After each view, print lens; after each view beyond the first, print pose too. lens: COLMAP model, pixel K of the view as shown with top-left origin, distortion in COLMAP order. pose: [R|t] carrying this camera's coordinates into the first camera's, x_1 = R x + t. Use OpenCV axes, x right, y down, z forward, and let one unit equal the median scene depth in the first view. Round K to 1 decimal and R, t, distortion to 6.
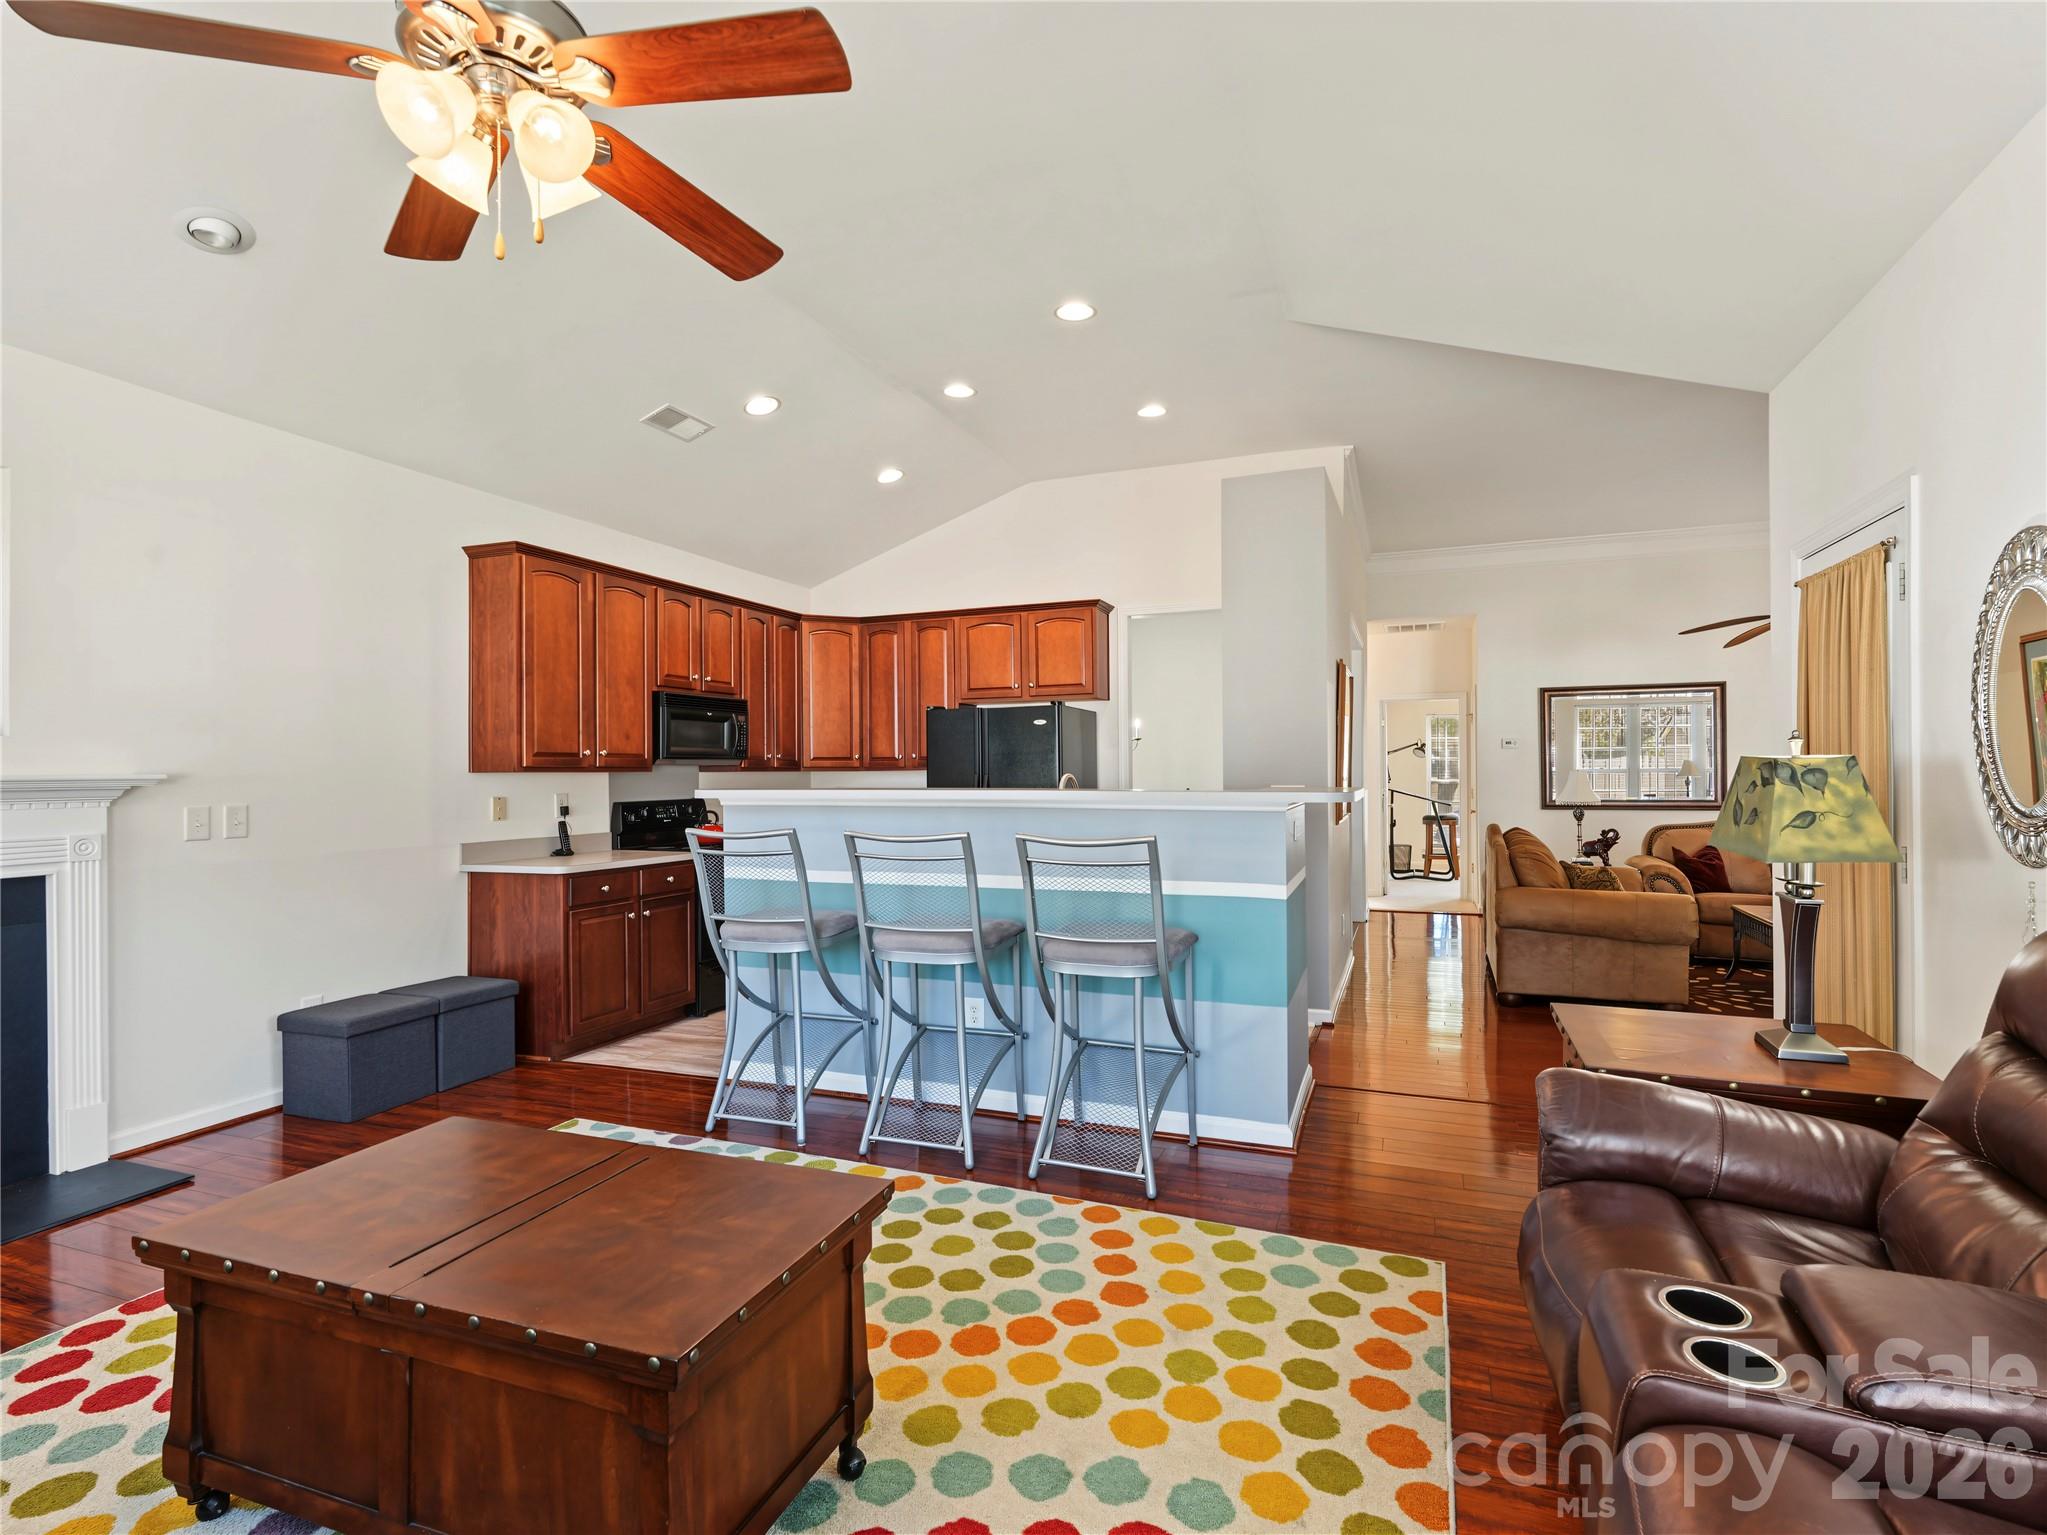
lens RADIAL K [[1005.1, 0, 1023.4], [0, 1005.1, 766.9], [0, 0, 1]] dist [-0.001596, 0.003779]
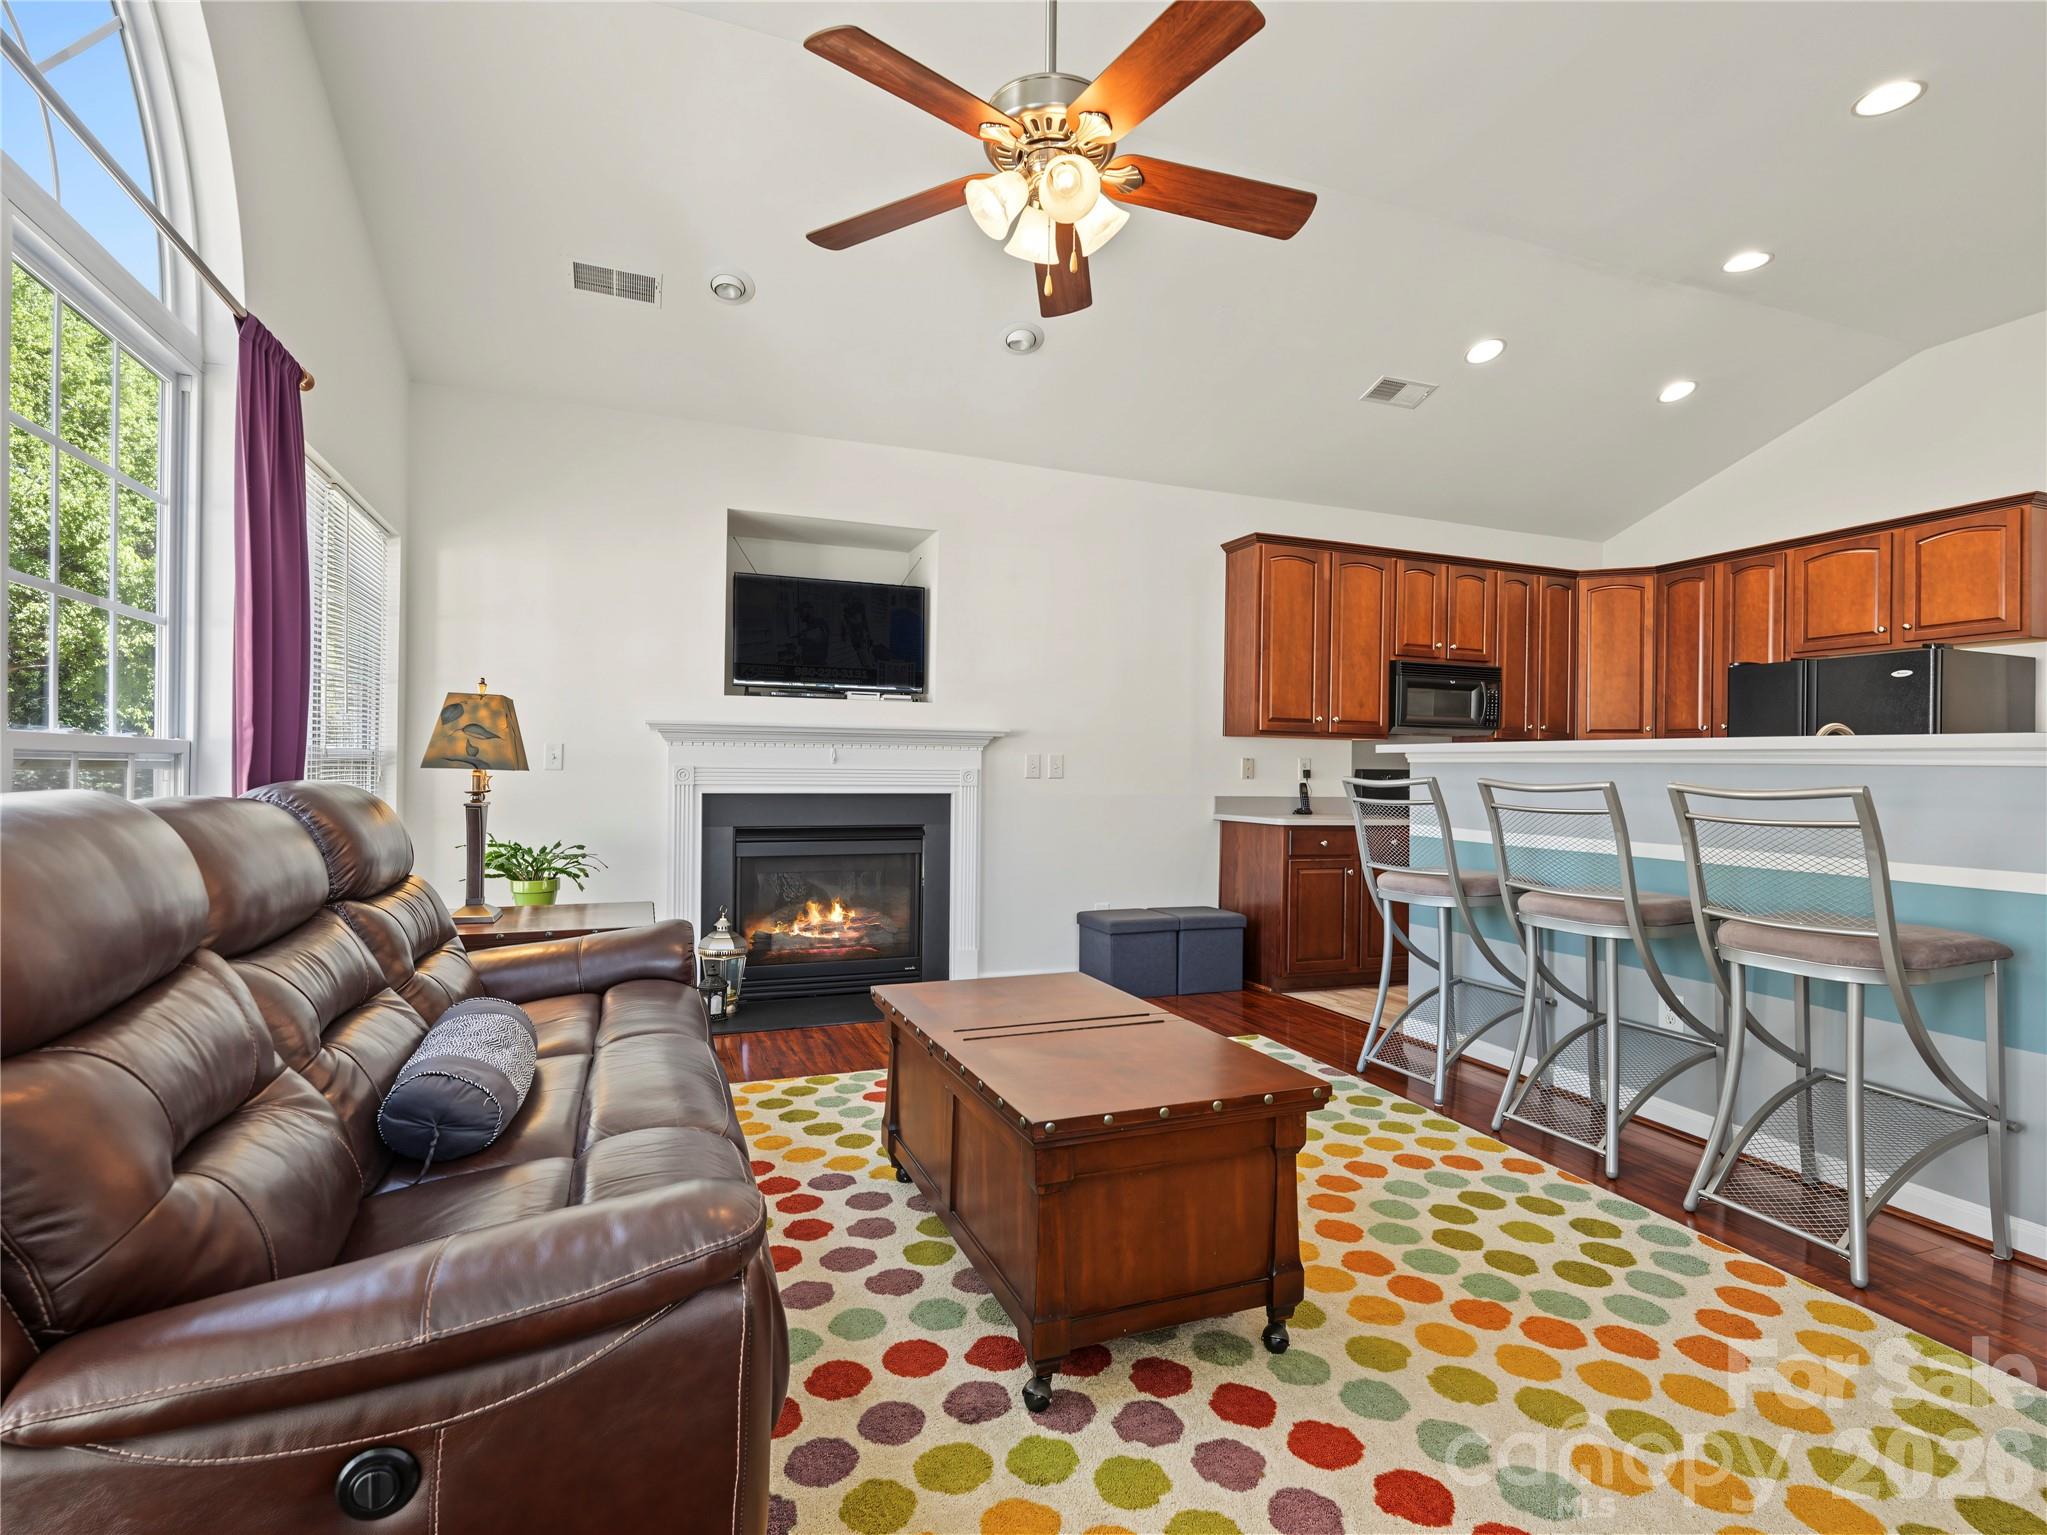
lens RADIAL K [[1005.1, 0, 1027.5], [0, 1005.1, 767.2], [0, 0, 1]] dist [-0.001596, 0.003779]
pose [[0.674718, 0.016765, -0.737885, 0.197323], [-0.016809, 0.999832, 0.007346, 0.045005], [0.737884, 0.007447, 0.674886, 0.046759]]
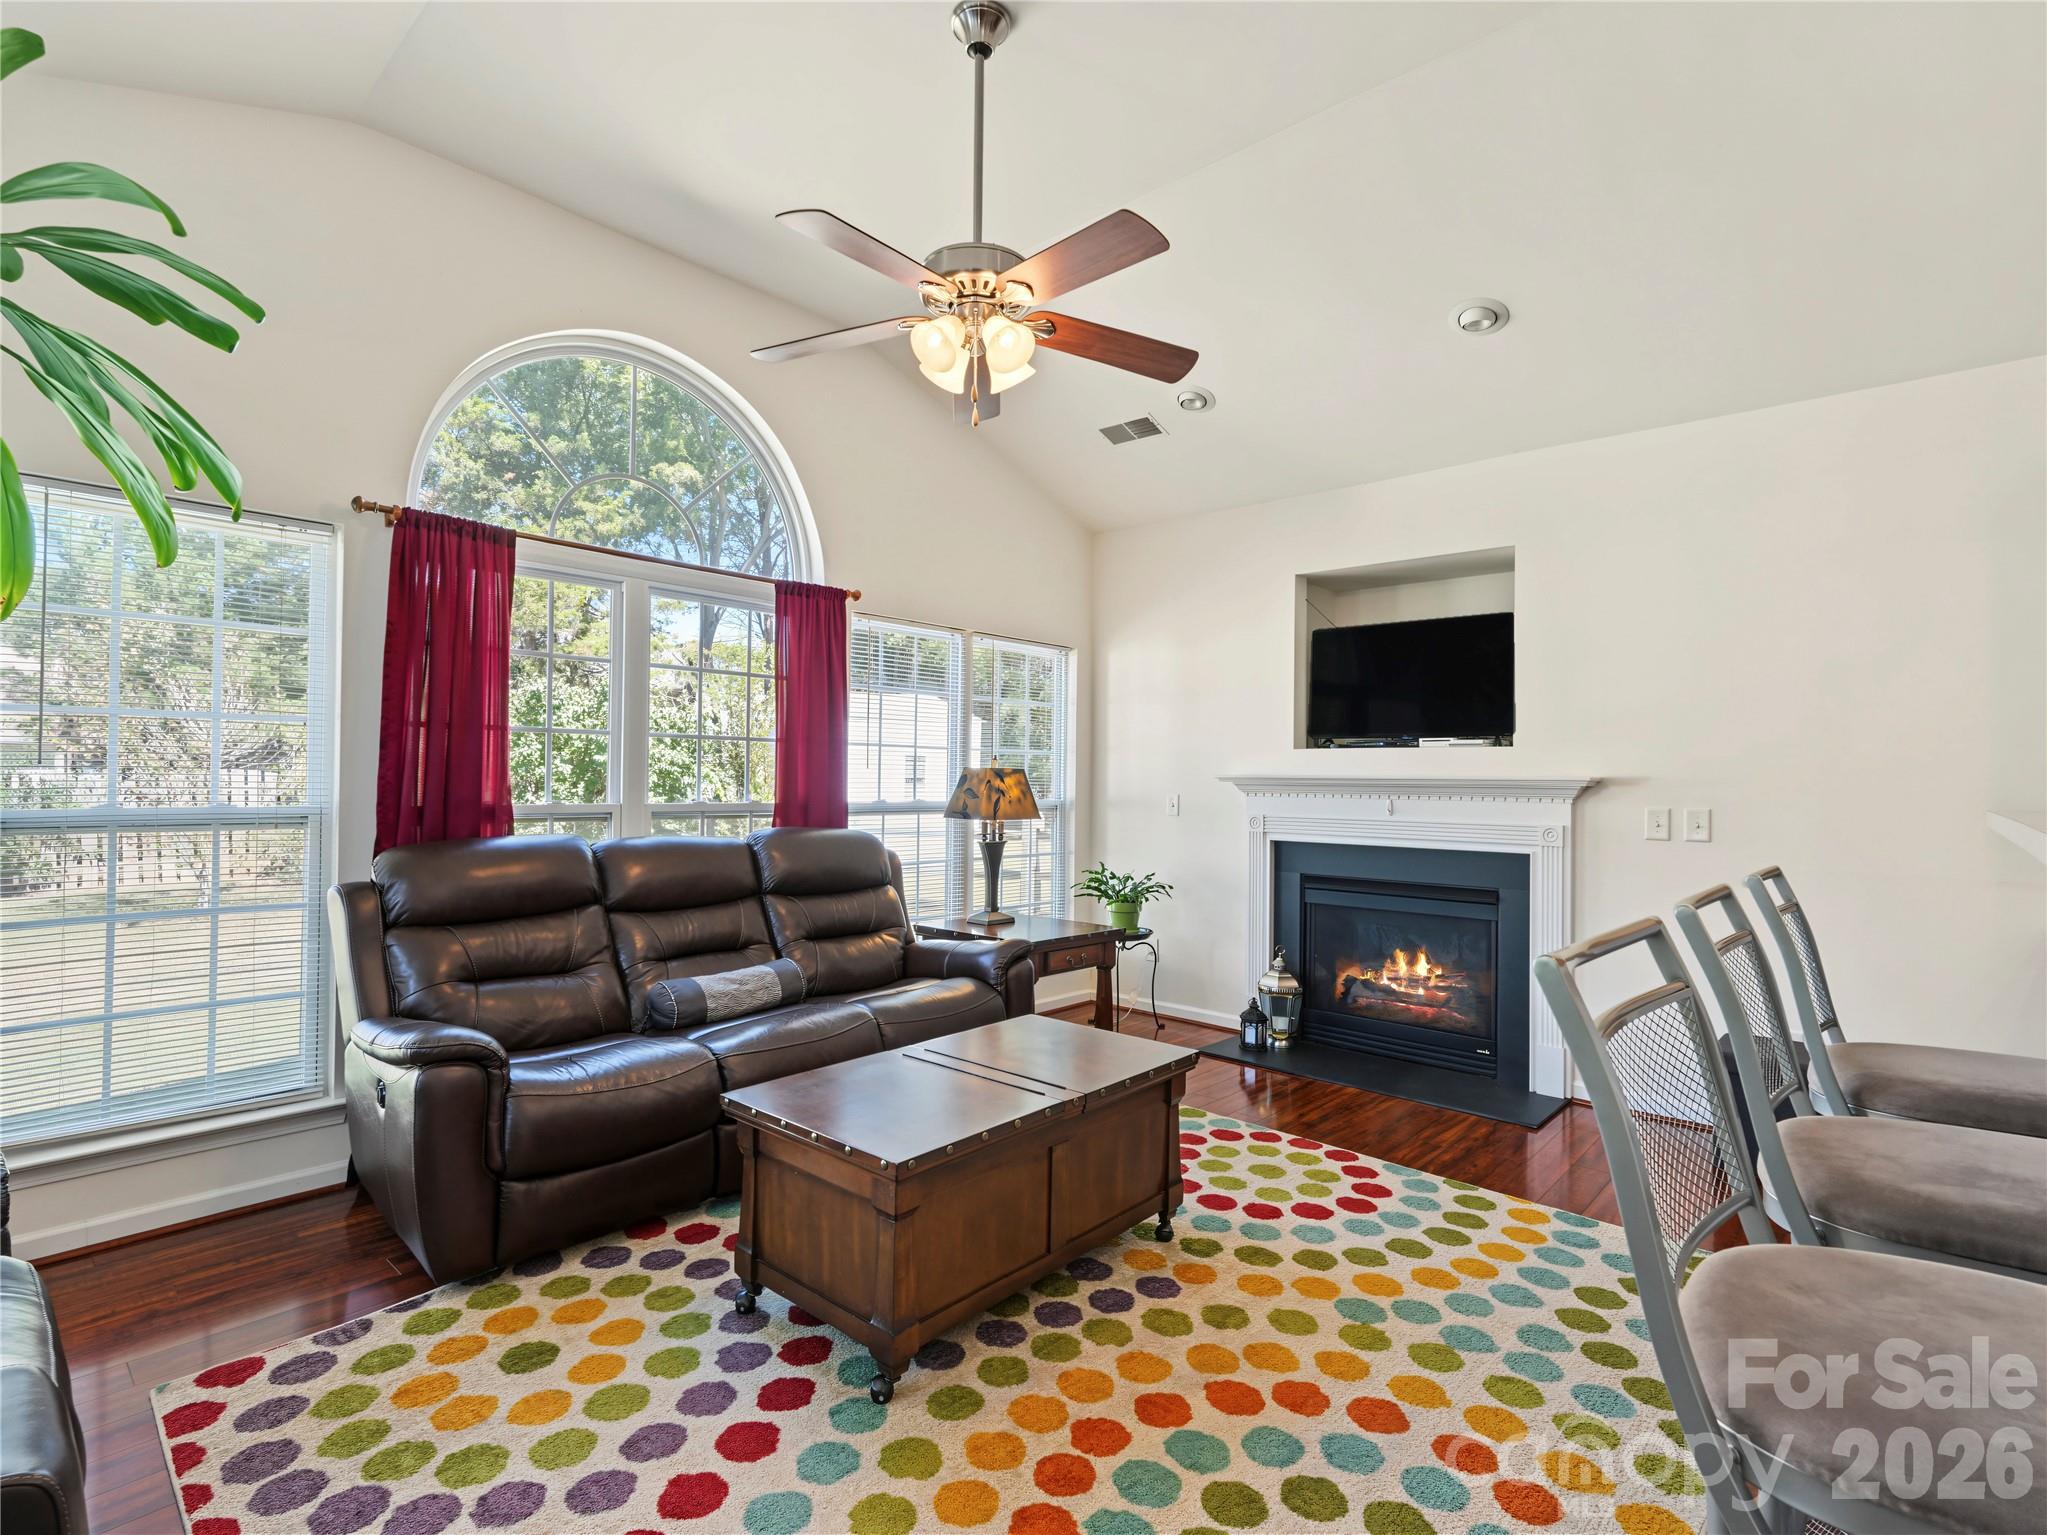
lens RADIAL K [[1005.1, 0, 1026.1], [0, 1005.1, 763.1], [0, 0, 1]] dist [-0.001596, 0.003779]
pose [[-0.361148, -0.012177, -0.932429, 0.383774], [-0.007487, 0.999920, -0.010159, 0.007241], [0.932479, 0.003313, -0.361210, 0.731112]]
